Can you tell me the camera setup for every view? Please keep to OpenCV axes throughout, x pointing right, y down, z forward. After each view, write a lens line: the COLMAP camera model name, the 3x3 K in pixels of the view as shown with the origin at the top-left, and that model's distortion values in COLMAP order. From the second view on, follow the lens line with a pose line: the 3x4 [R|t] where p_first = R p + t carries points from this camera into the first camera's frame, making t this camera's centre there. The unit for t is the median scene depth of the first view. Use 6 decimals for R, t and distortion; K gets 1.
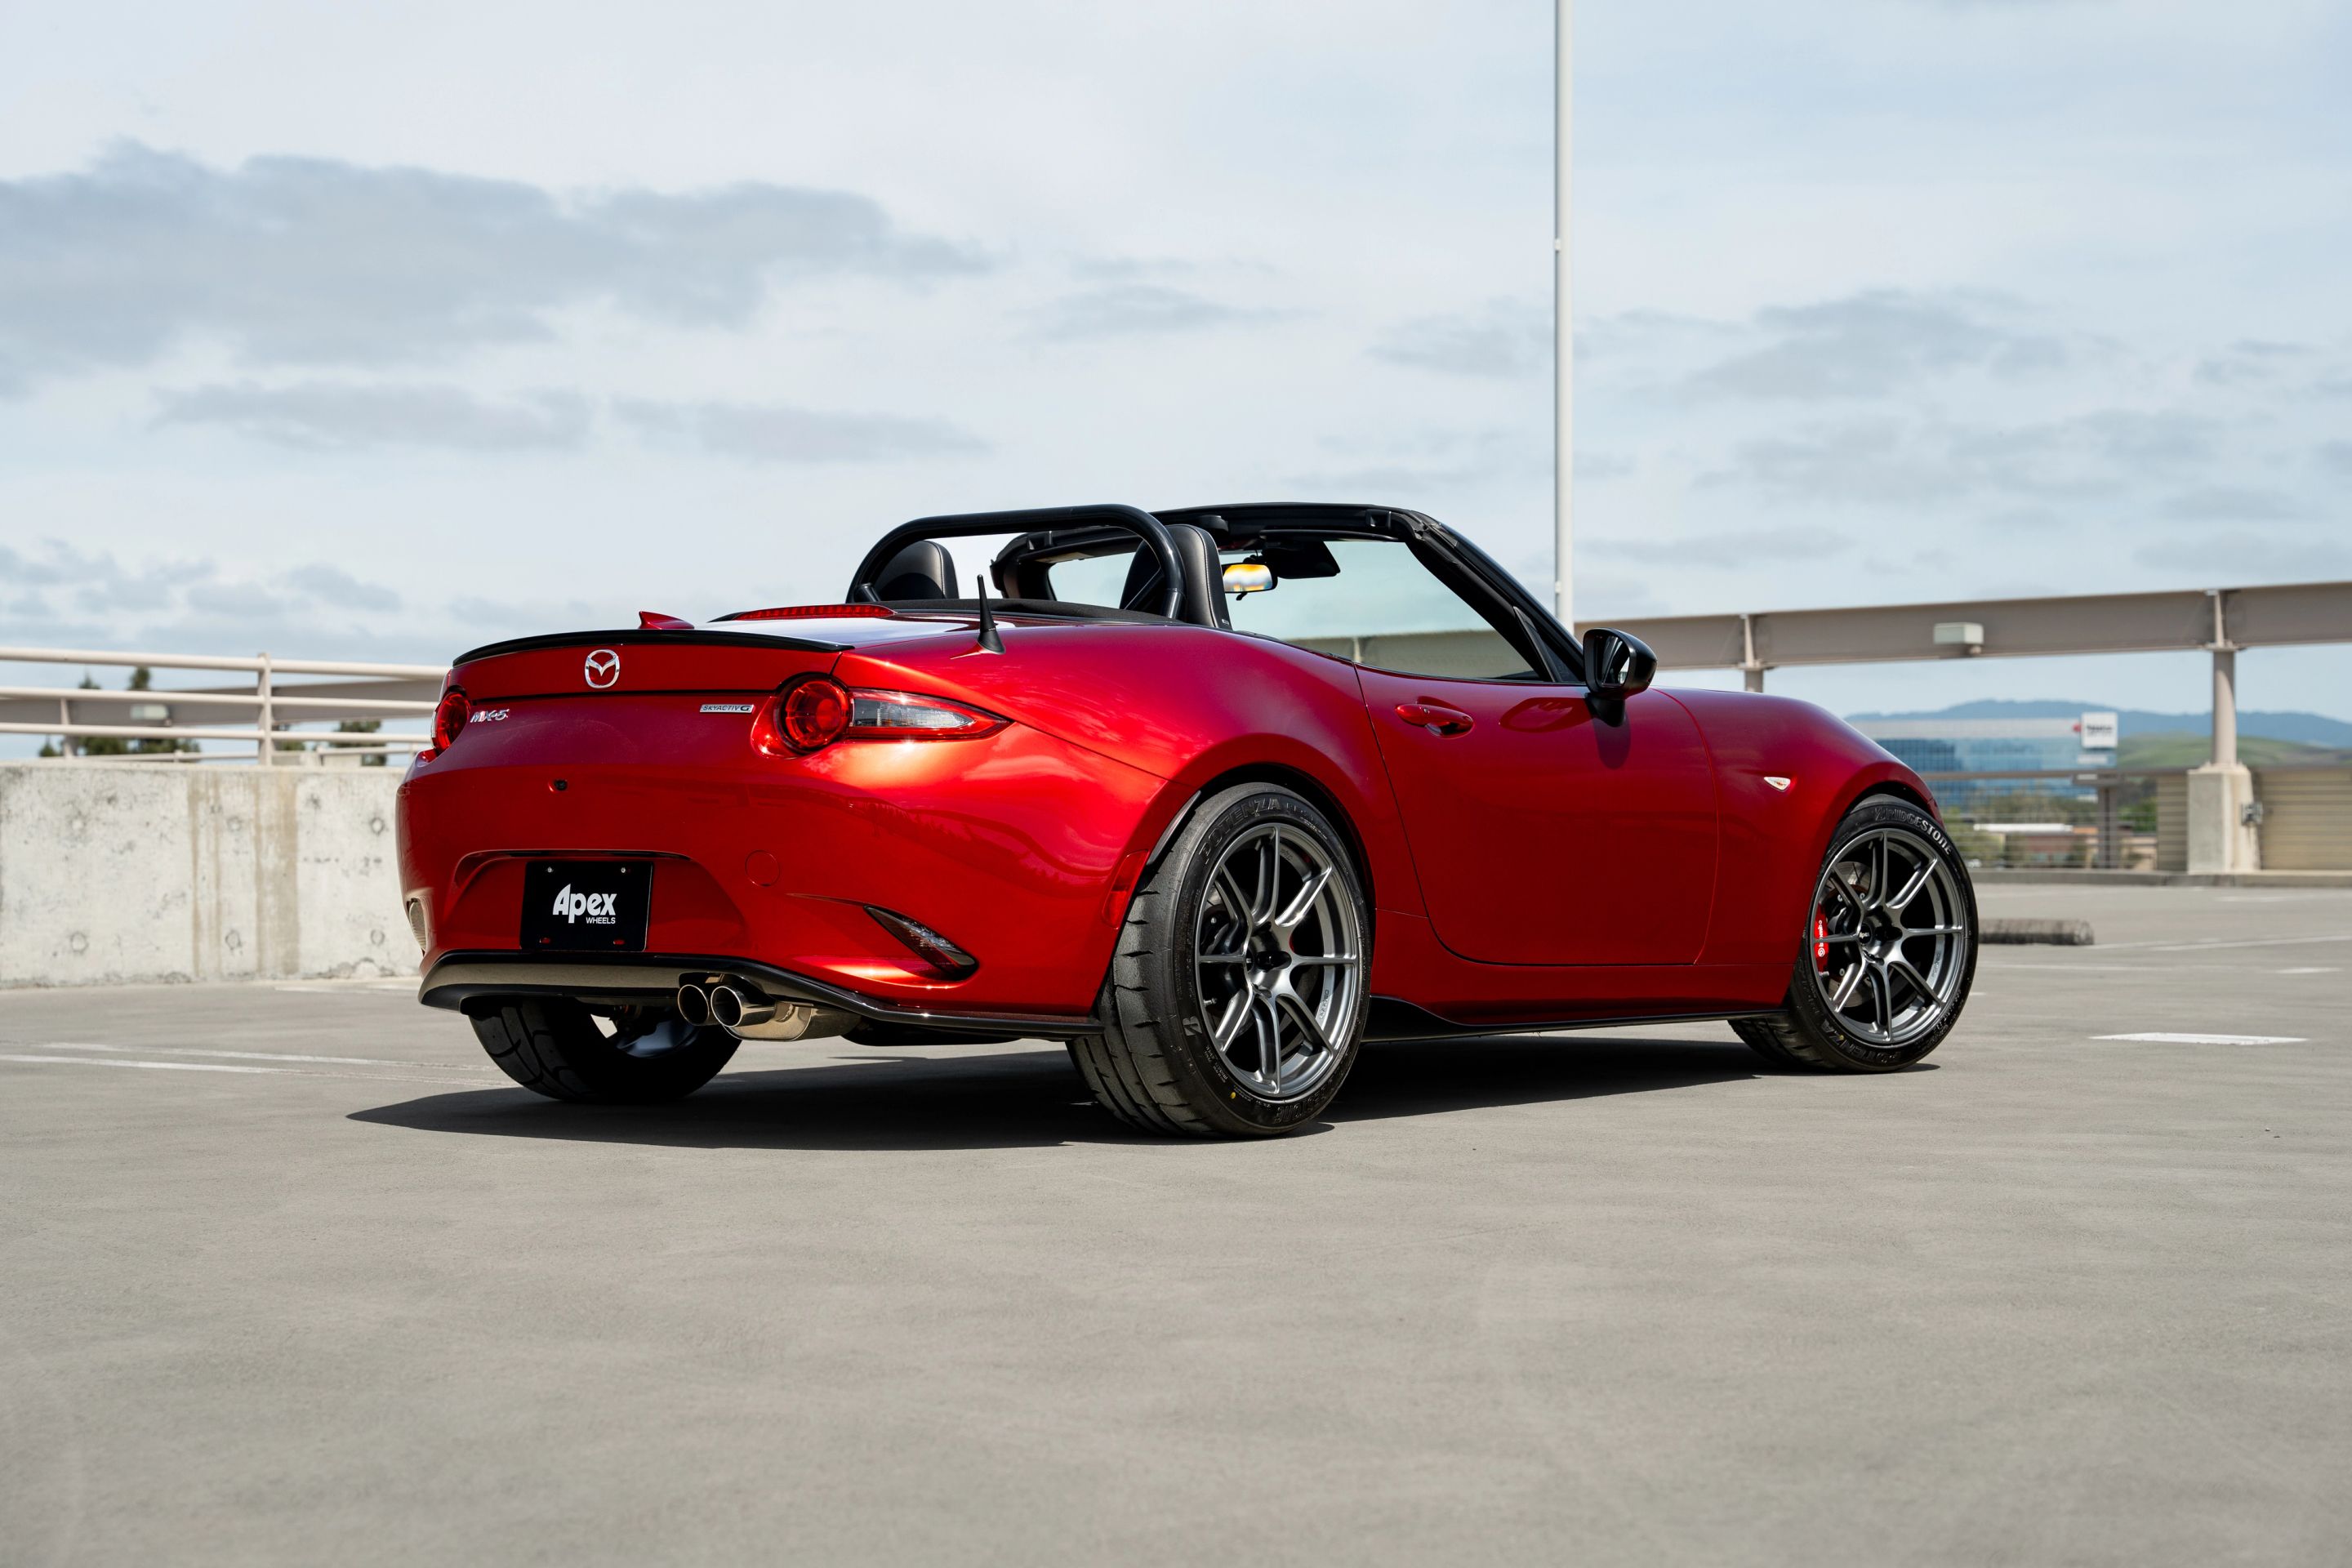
lens RADIAL K [[4491.7, 0, 1176.0], [0, 4491.7, 784.0], [0, 0, 1]] dist [0.060291, 1.390213]
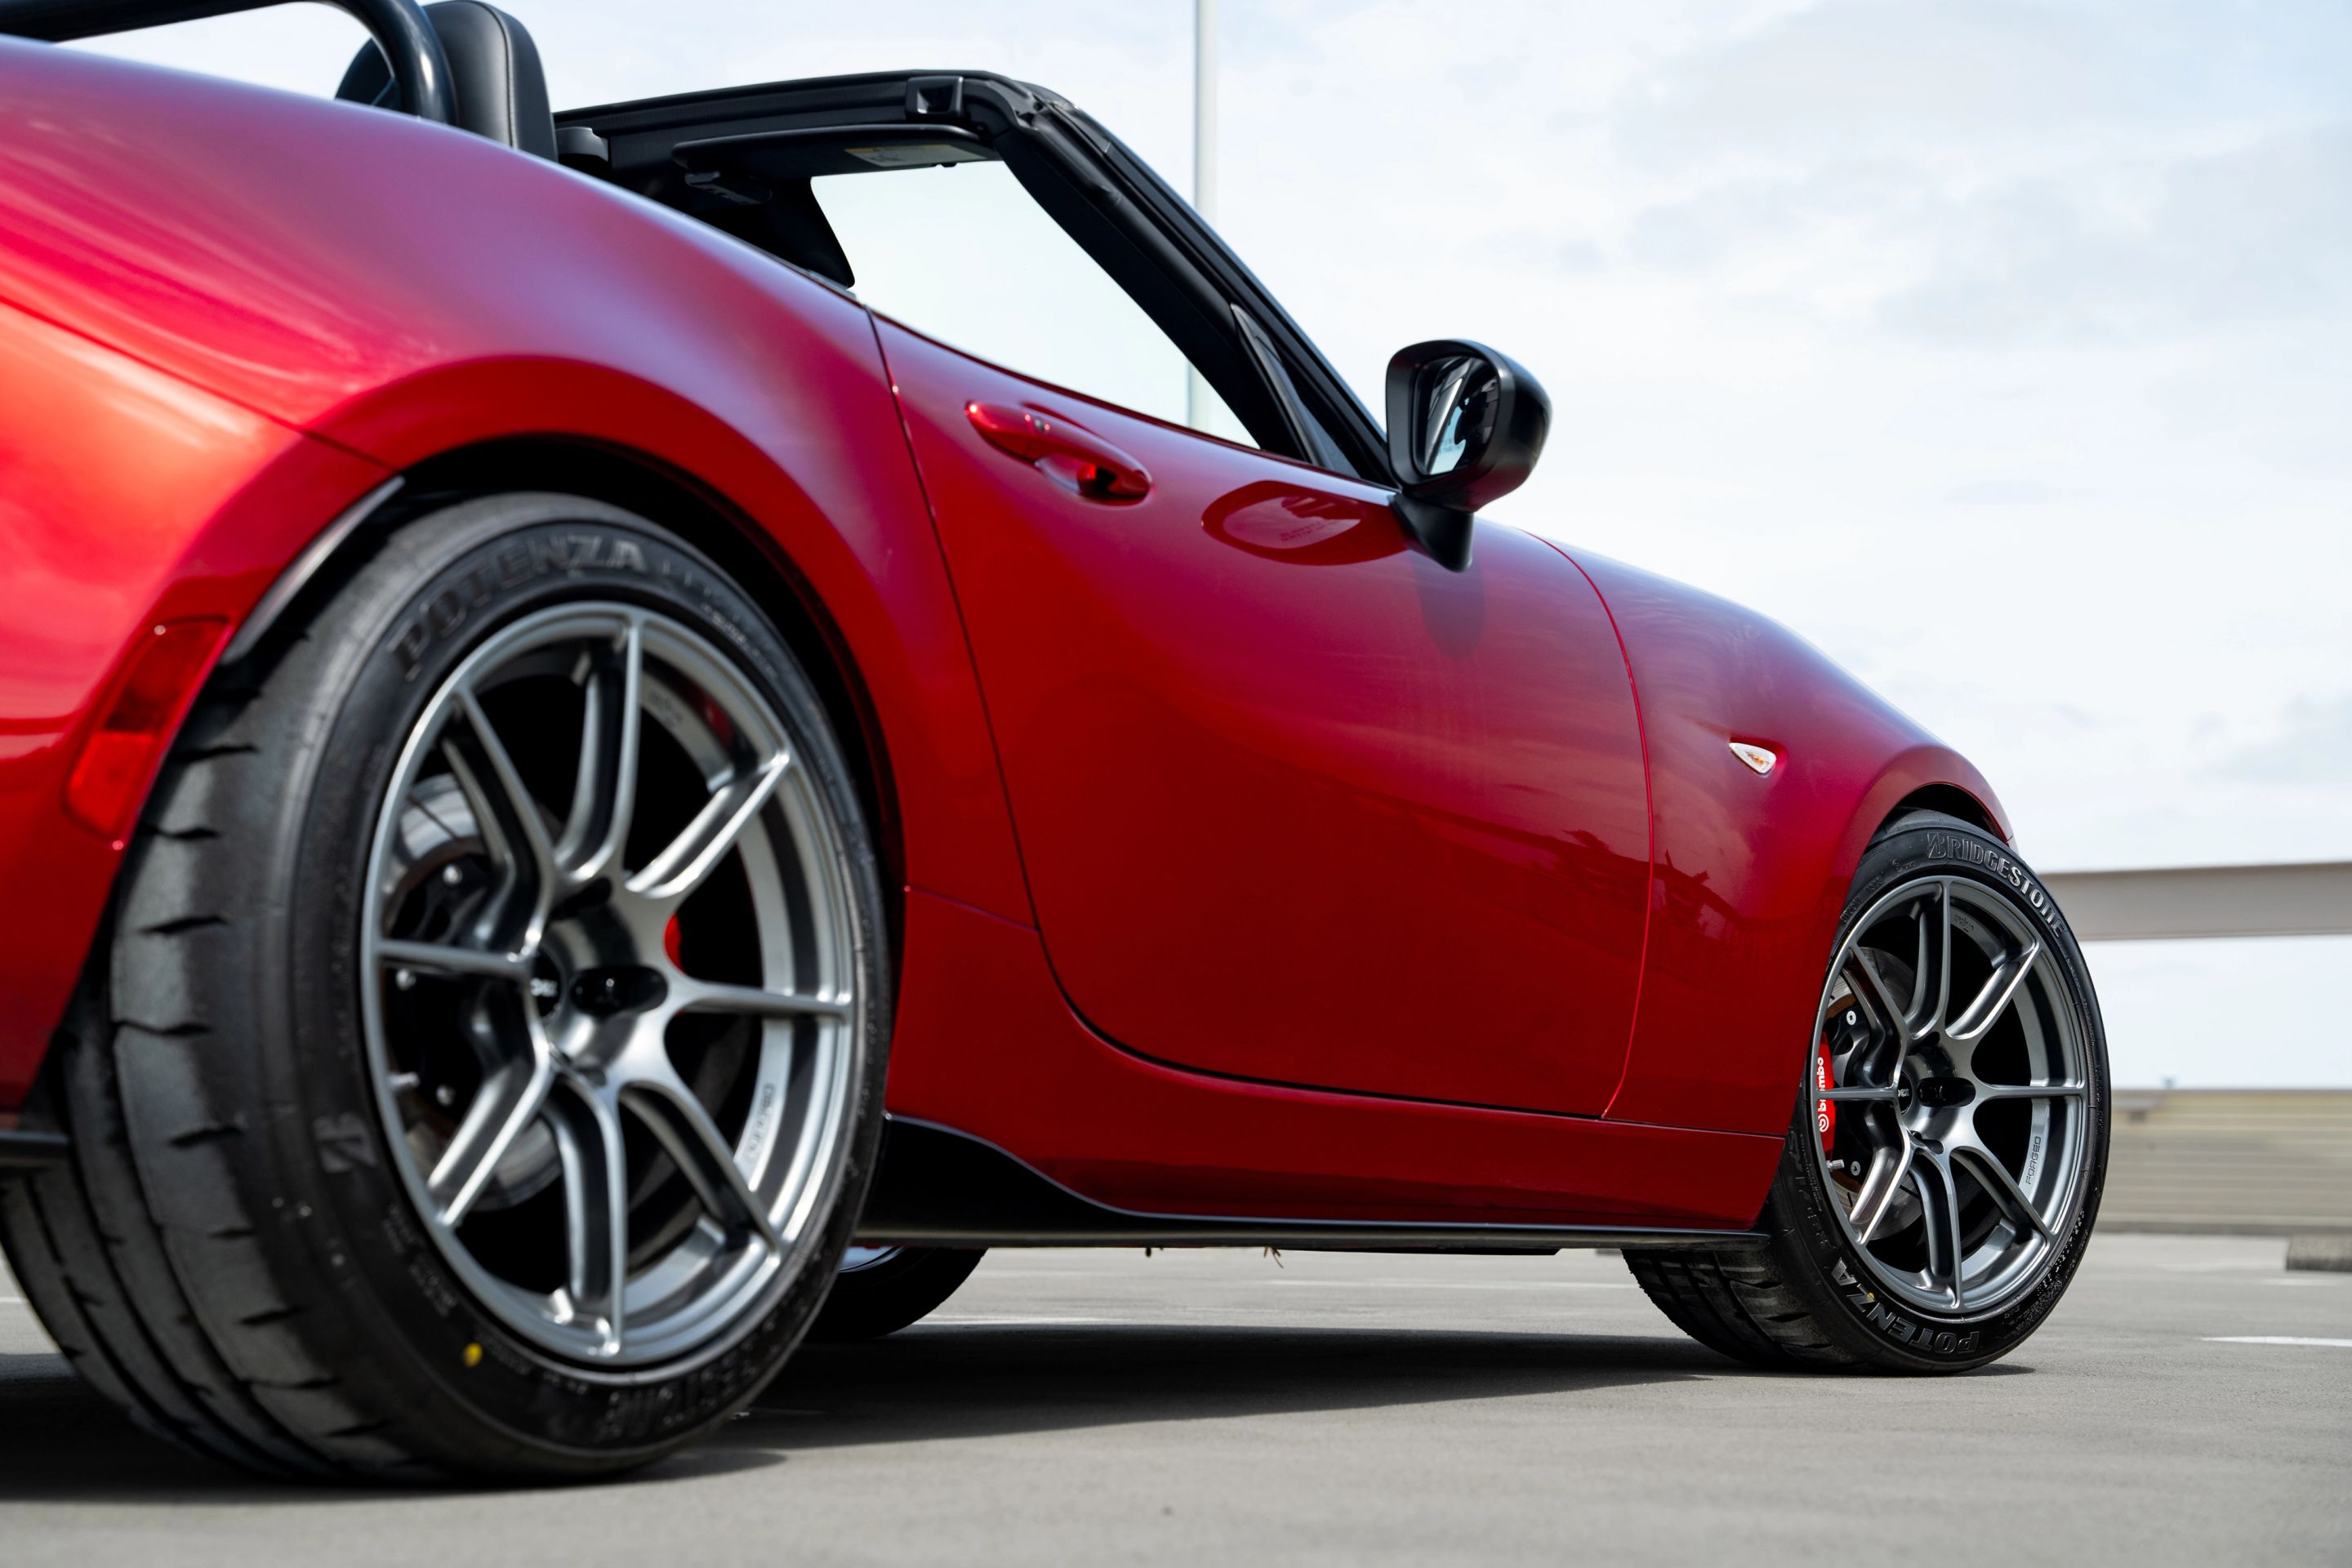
lens RADIAL K [[4491.7, 0, 1176.0], [0, 4491.7, 784.0], [0, 0, 1]] dist [0.060291, 1.390213]
pose [[0.995267, 0.018984, 0.095311, 0.030707], [-0.010742, 0.996215, -0.086258, 0.052159], [-0.096588, 0.084826, 0.991703, 0.617398]]
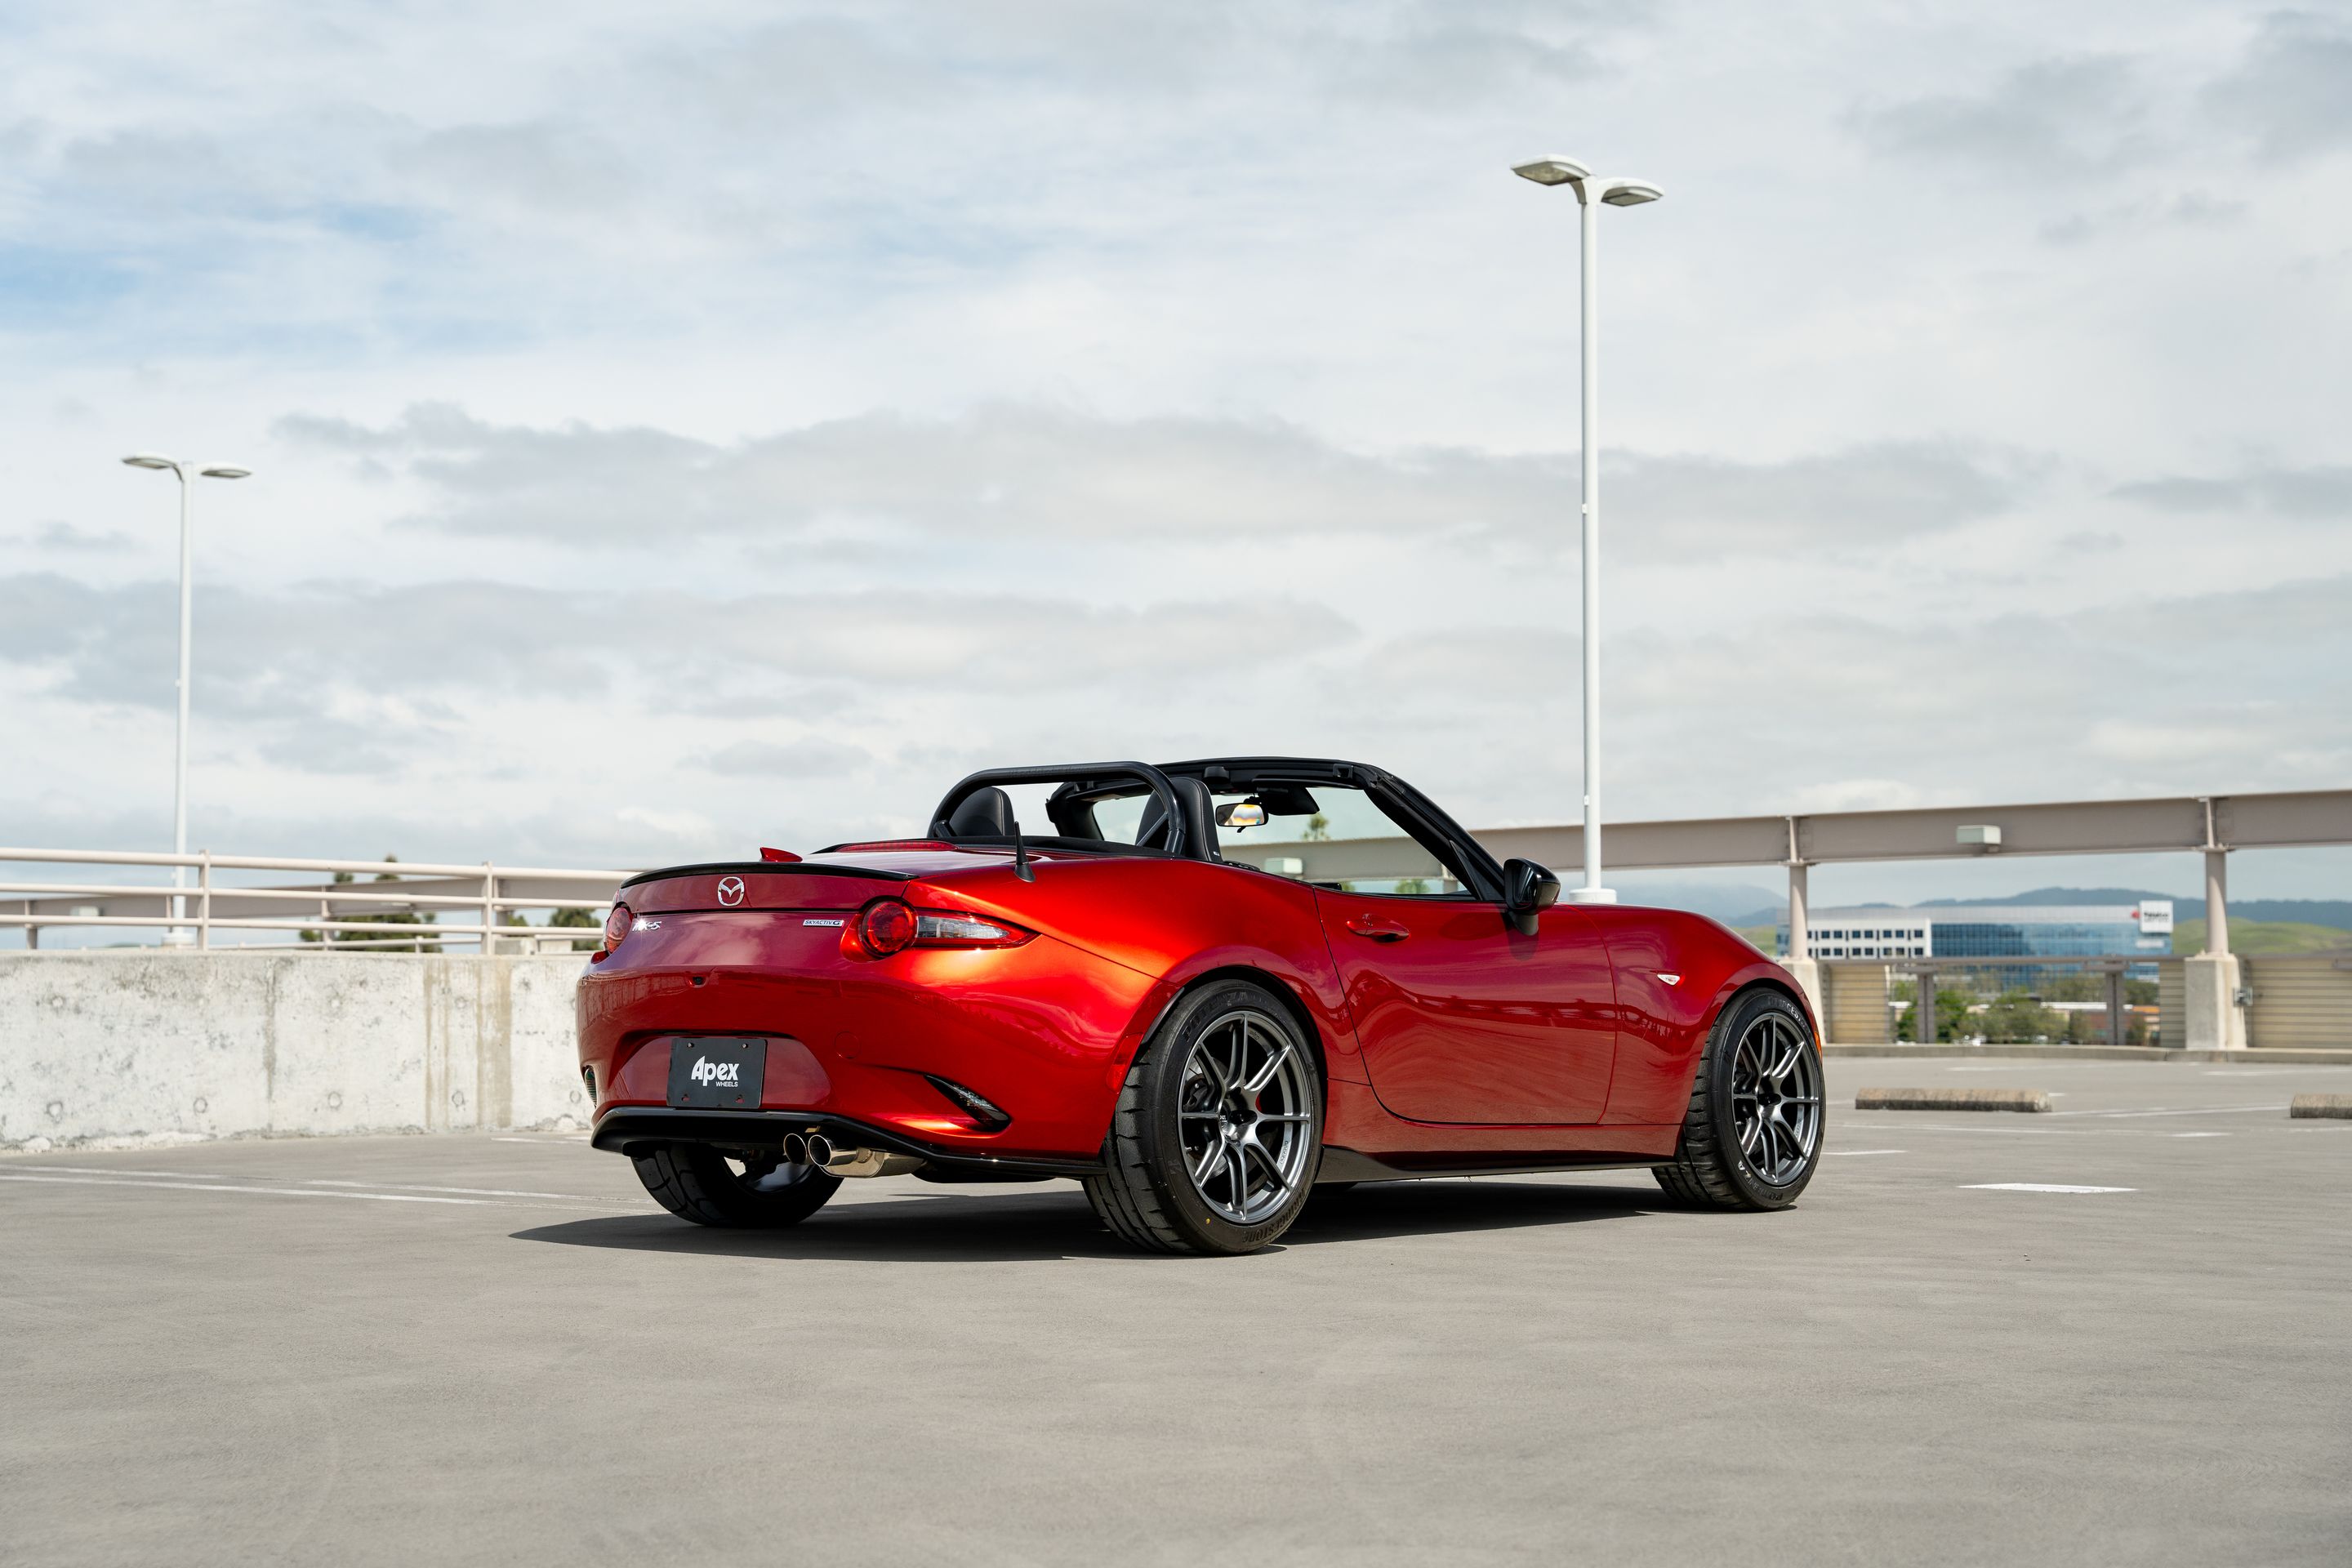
lens RADIAL K [[4195.2, 0, 1139.5], [0, 4195.2, 641.4], [0, 0, 1]] dist [-0.019731, 1.210085]
pose [[0.998815, -0.000624, -0.048668, 0.049420], [-0.003038, 0.997169, -0.075132, -0.006474], [0.048577, 0.075191, 0.995985, -0.211267]]
